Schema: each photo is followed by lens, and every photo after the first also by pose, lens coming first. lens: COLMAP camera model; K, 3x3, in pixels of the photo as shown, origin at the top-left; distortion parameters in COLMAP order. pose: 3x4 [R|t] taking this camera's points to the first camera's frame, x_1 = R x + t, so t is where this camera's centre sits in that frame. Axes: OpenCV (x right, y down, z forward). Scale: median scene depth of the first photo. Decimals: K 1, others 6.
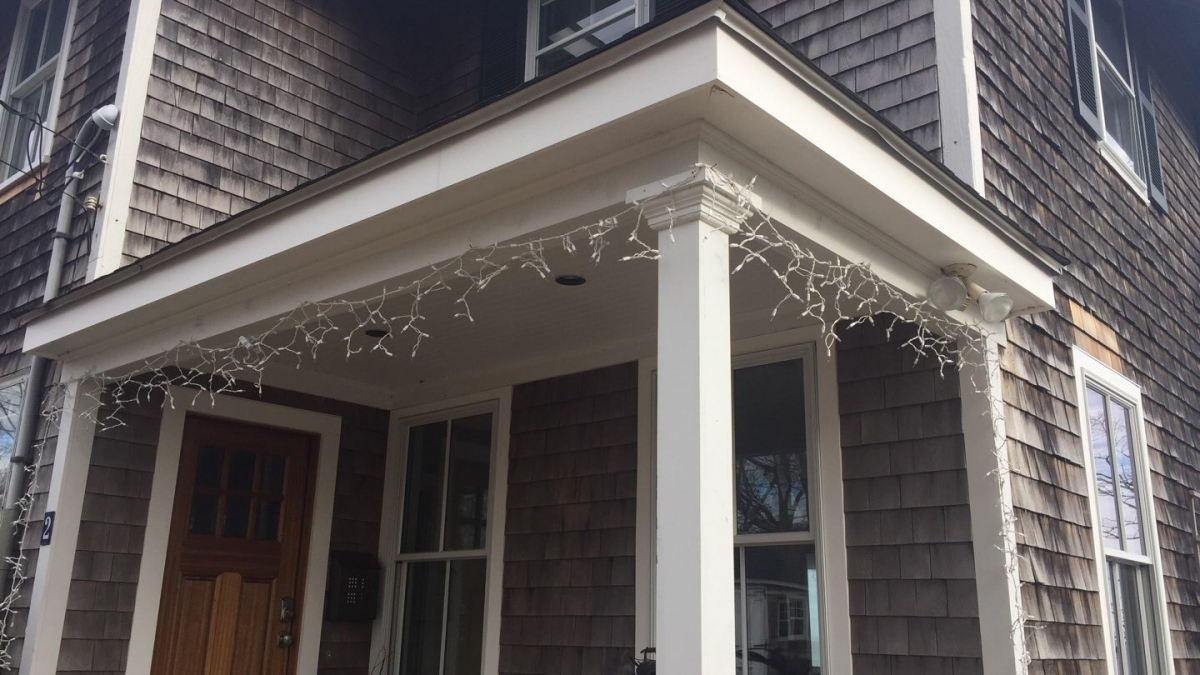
lens RADIAL K [[1027.4, 0, 602.3], [0, 1027.4, 334.7], [0, 0, 1]] dist [0.080805, -0.102748]
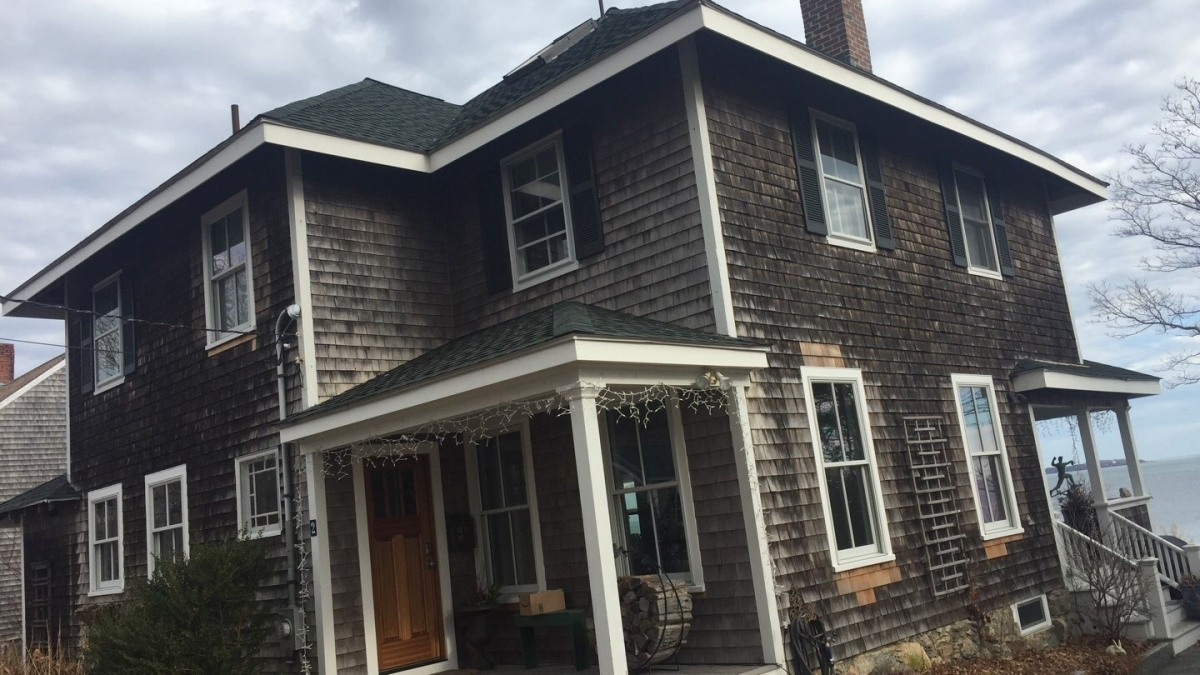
lens RADIAL K [[1027.4, 0, 602.3], [0, 1027.4, 334.7], [0, 0, 1]] dist [0.080805, -0.102748]
pose [[0.988701, -0.147187, -0.028399, 0.122497], [0.149309, 0.983790, 0.099313, -0.266660], [0.013321, -0.102431, 0.994651, -0.850291]]
